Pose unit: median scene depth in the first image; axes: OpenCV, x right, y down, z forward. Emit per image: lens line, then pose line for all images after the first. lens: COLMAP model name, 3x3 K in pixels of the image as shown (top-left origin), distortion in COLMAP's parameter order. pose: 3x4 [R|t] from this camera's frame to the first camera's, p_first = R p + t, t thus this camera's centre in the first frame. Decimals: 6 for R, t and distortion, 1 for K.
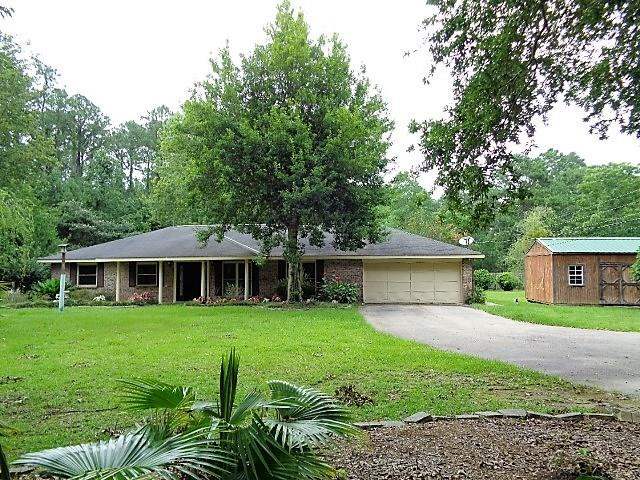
lens RADIAL K [[481.4, 0, 320.4], [0, 481.4, 240.1], [0, 0, 1]] dist [-0.012471, 0.007188]
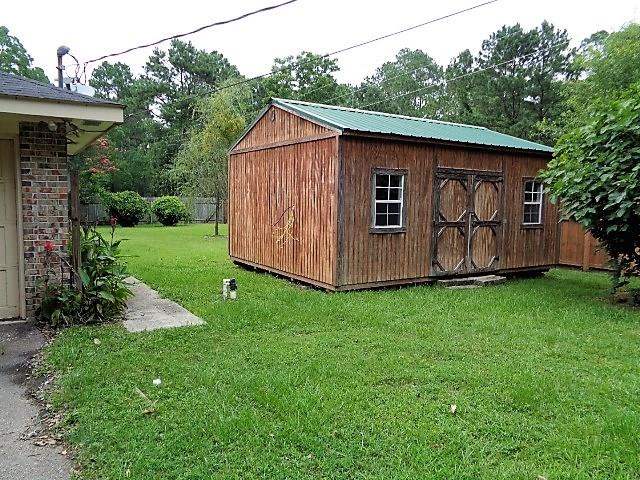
lens RADIAL K [[481.4, 0, 320.4], [0, 481.4, 239.8], [0, 0, 1]] dist [-0.012471, 0.007188]
pose [[0.768596, -0.045974, 0.638081, 0.265624], [-0.051355, 0.989762, 0.133172, 0.056789], [-0.637670, -0.135124, 0.758366, 0.758616]]
